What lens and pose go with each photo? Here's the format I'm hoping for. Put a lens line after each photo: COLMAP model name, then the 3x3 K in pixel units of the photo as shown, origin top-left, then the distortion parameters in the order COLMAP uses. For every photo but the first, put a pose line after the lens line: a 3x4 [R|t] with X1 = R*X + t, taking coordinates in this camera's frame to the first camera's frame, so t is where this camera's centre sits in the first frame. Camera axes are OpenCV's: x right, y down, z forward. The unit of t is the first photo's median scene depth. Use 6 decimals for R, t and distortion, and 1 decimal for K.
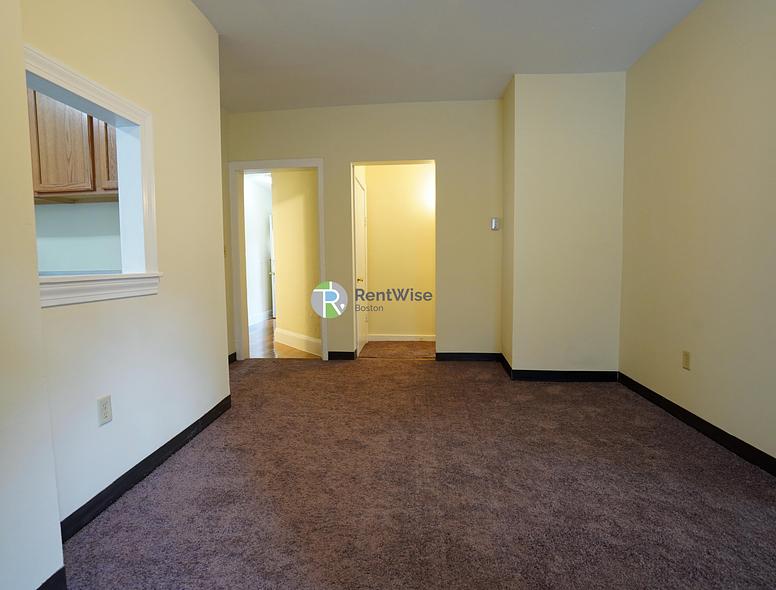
lens RADIAL K [[418.7, 0, 391.9], [0, 418.7, 290.8], [0, 0, 1]] dist [-0.052967, 0.020636]
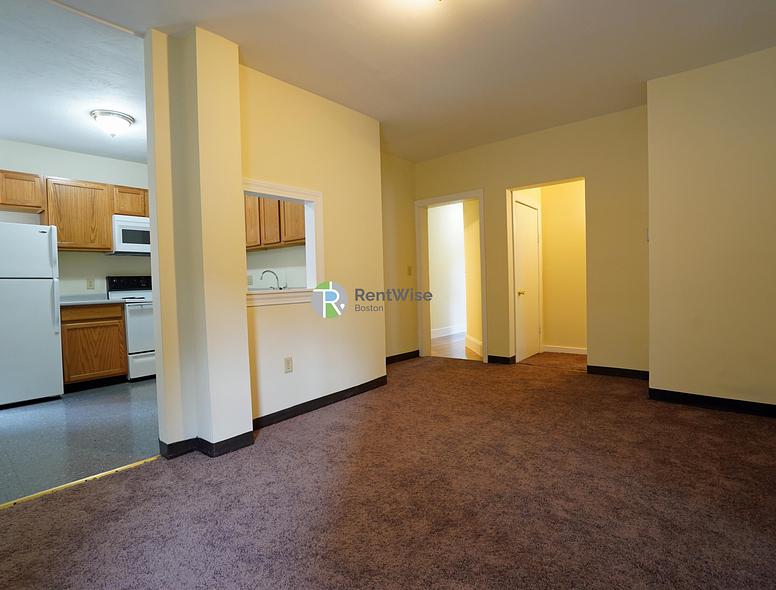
lens RADIAL K [[418.7, 0, 385.3], [0, 418.7, 292.6], [0, 0, 1]] dist [-0.052967, 0.020636]
pose [[0.814069, 0.005334, -0.580743, 0.453811], [-0.020326, 0.999607, -0.019311, 0.001387], [0.580412, 0.027524, 0.813858, -0.162320]]
